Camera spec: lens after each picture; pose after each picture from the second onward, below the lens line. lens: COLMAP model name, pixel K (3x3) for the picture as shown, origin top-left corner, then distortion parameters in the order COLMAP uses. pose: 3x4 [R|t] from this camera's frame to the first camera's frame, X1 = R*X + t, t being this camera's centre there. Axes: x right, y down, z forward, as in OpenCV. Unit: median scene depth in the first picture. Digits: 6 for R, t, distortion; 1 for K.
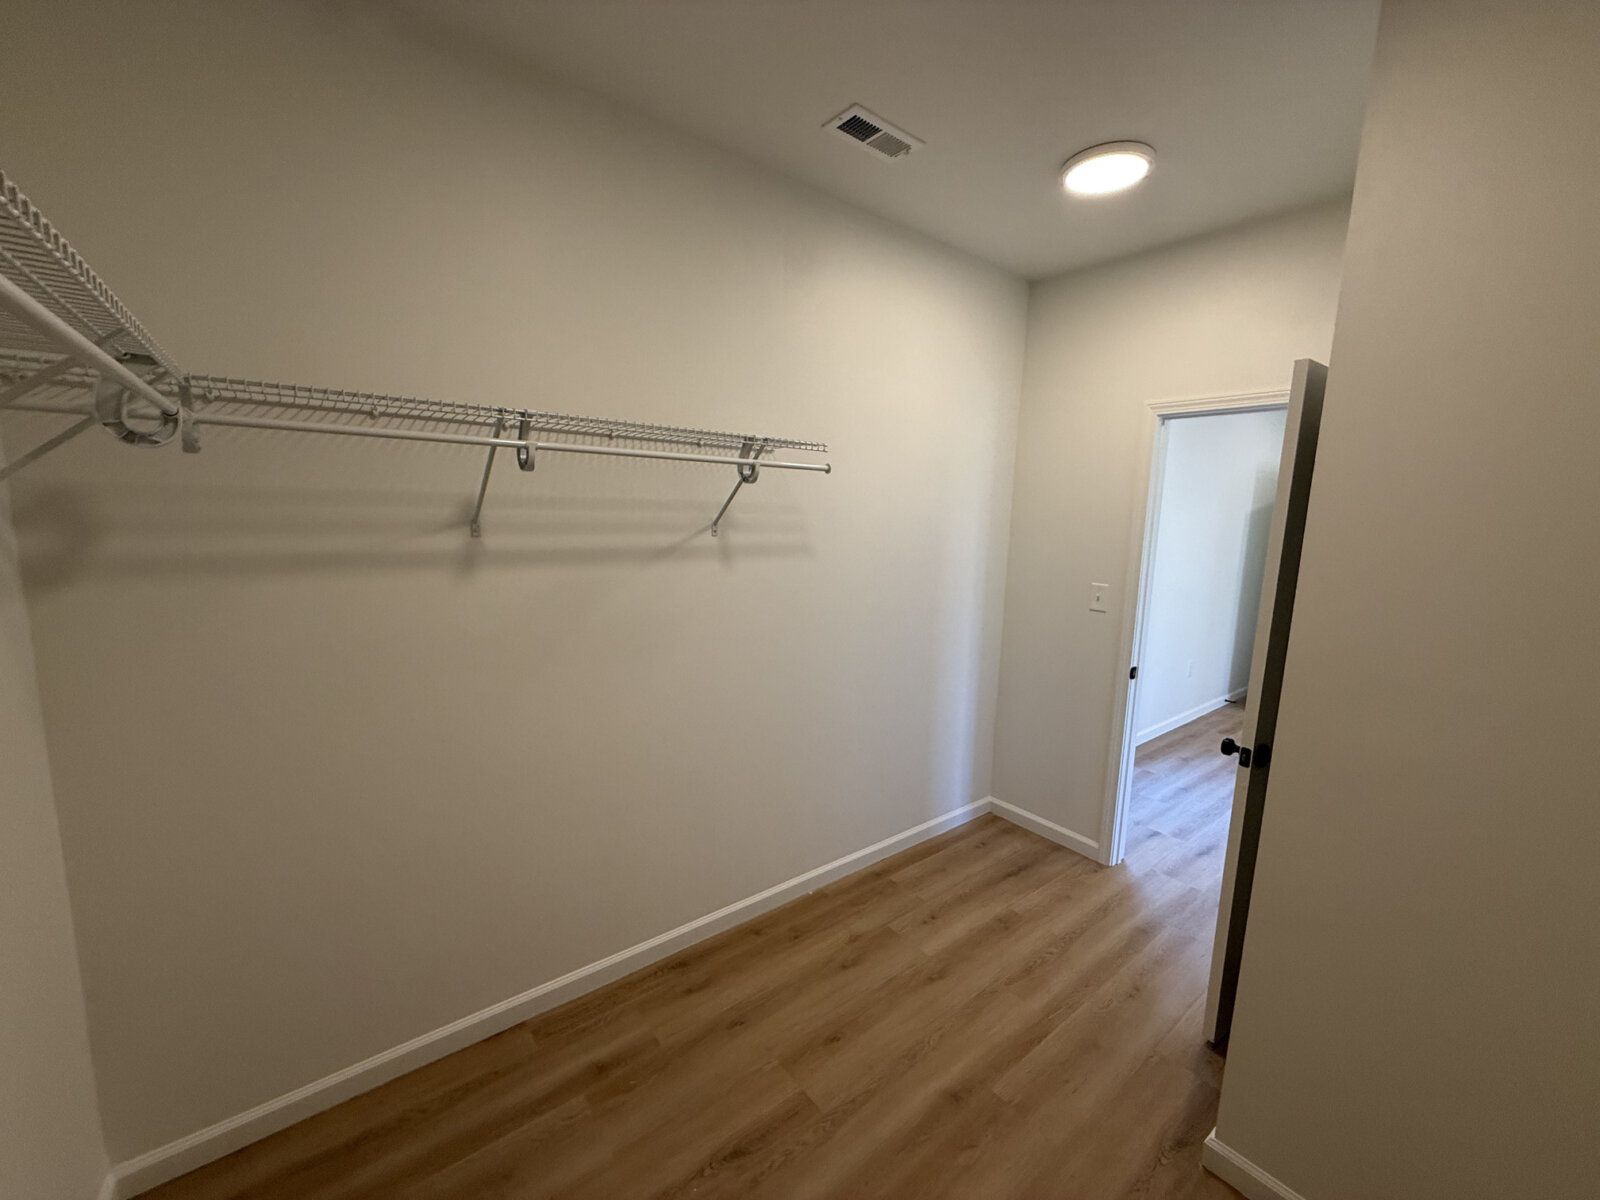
lens RADIAL K [[630.6, 0, 802.7], [0, 630.6, 603.1], [0, 0, 1]] dist [0.001438, -0.000118]
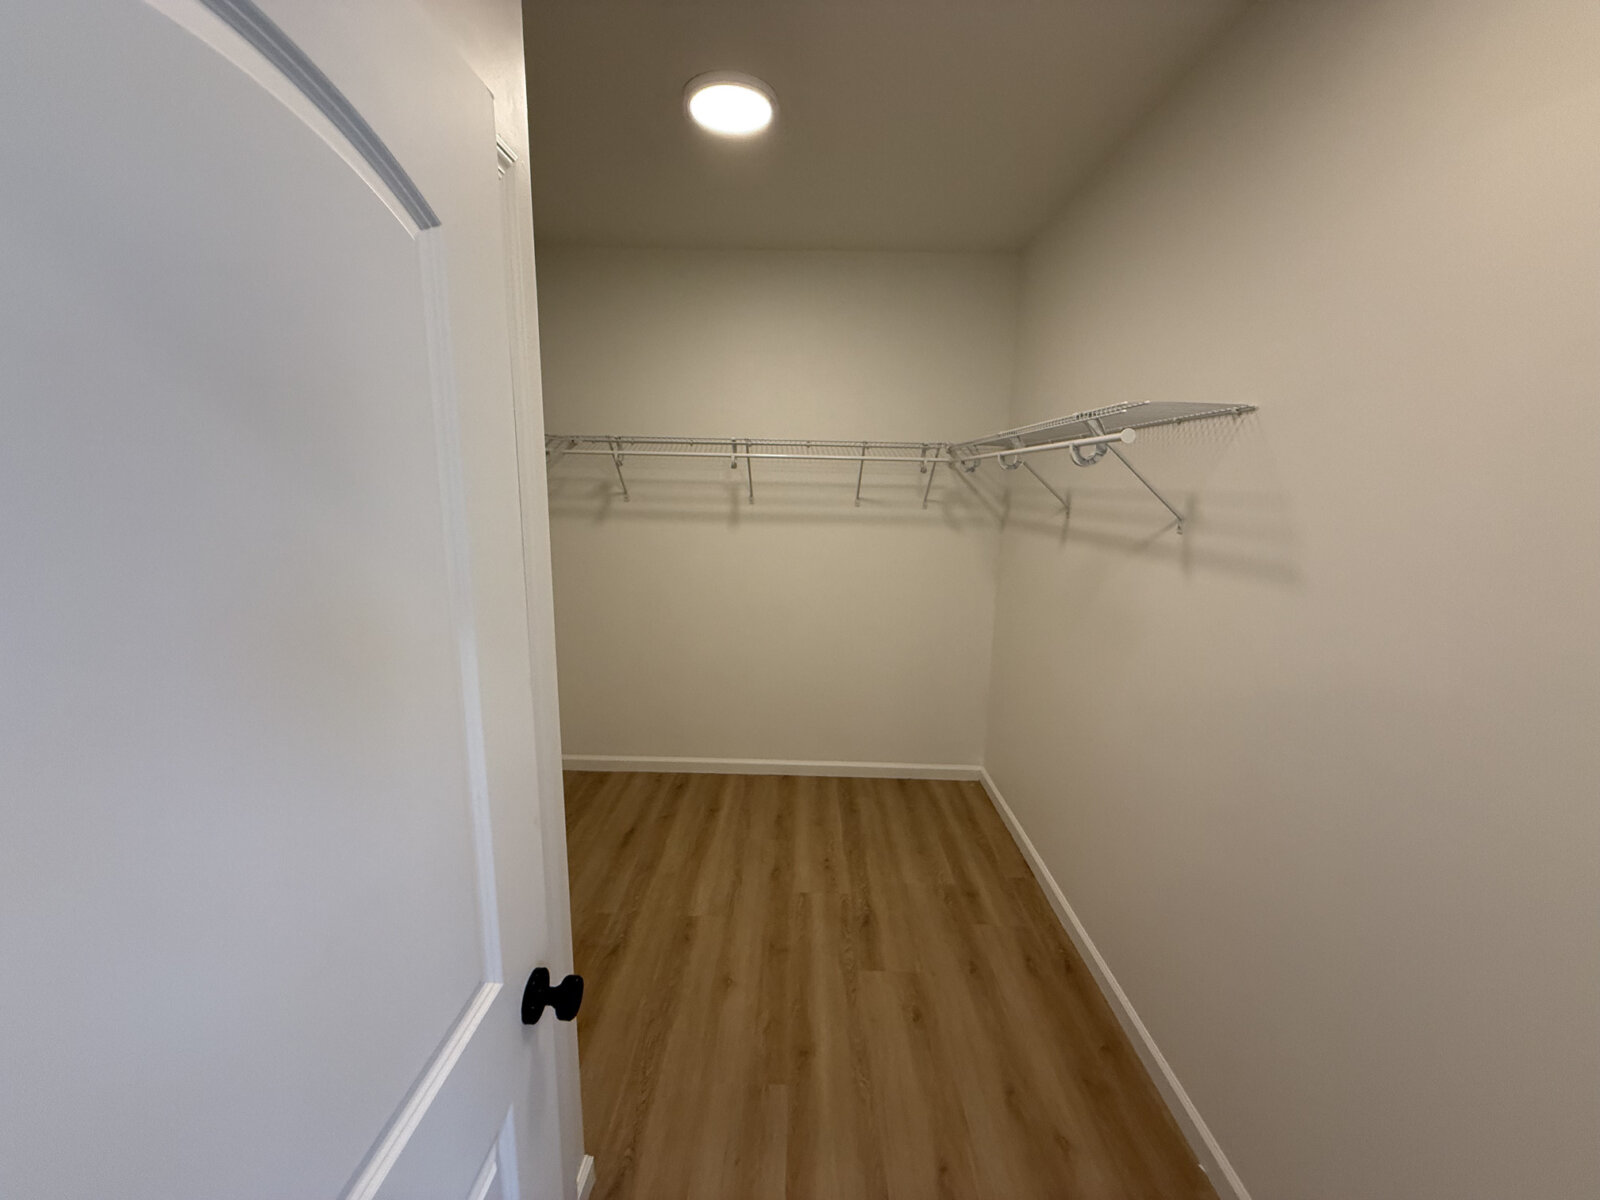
lens RADIAL K [[630.6, 0, 791.2], [0, 630.6, 599.8], [0, 0, 1]] dist [0.001438, -0.000118]
pose [[-0.629919, 0.100067, -0.770188, 0.923167], [-0.163836, 0.952229, 0.257716, -0.176514], [0.759184, 0.288524, -0.583433, 1.297333]]
